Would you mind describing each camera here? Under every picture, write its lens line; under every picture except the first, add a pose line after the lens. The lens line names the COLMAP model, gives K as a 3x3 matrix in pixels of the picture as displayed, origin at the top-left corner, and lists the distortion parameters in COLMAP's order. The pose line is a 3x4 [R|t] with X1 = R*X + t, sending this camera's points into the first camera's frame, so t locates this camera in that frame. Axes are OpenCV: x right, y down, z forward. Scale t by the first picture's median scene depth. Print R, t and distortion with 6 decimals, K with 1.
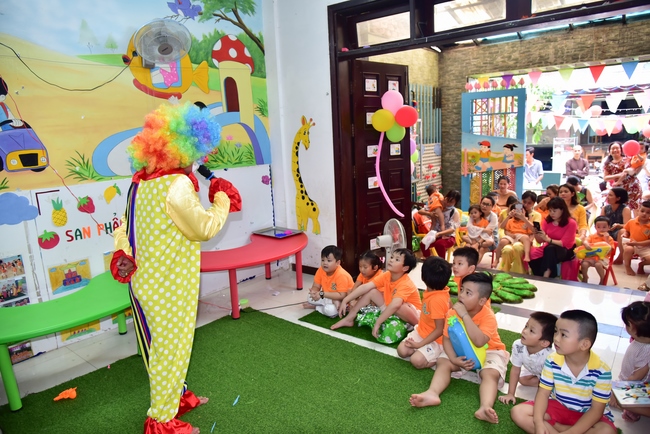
lens RADIAL K [[446.2, 0, 325.7], [0, 446.2, 216.3], [0, 0, 1]] dist [-0.039833, 0.007710]
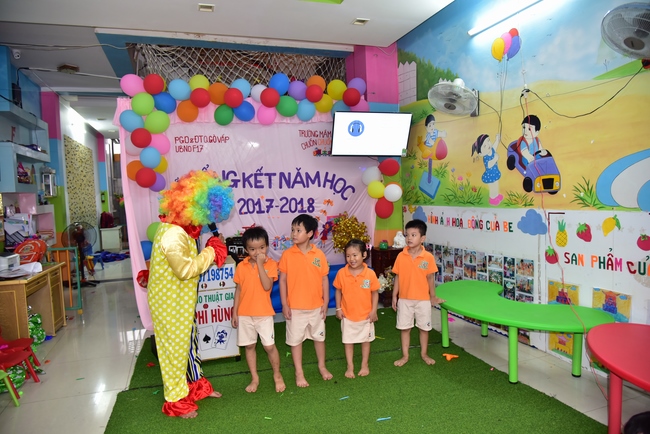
lens RADIAL K [[446.2, 0, 327.6], [0, 446.2, 217.2], [0, 0, 1]] dist [-0.039833, 0.007710]
pose [[-0.530904, 0.112794, -0.839892, 0.568013], [-0.087557, 0.978497, 0.186754, -0.190090], [0.842897, 0.172687, -0.509612, 1.018027]]
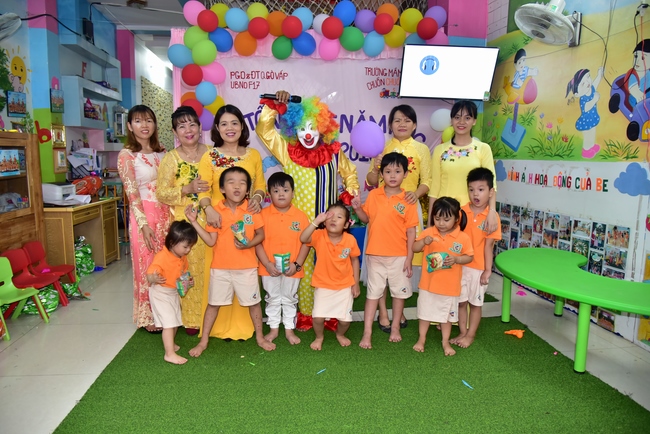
lens RADIAL K [[446.2, 0, 348.6], [0, 446.2, 229.8], [0, 0, 1]] dist [-0.039833, 0.007710]
pose [[-0.693569, 0.139756, -0.706704, 0.379809], [-0.105793, 0.950605, 0.291817, -0.113846], [0.712579, 0.277160, -0.644525, 1.072506]]
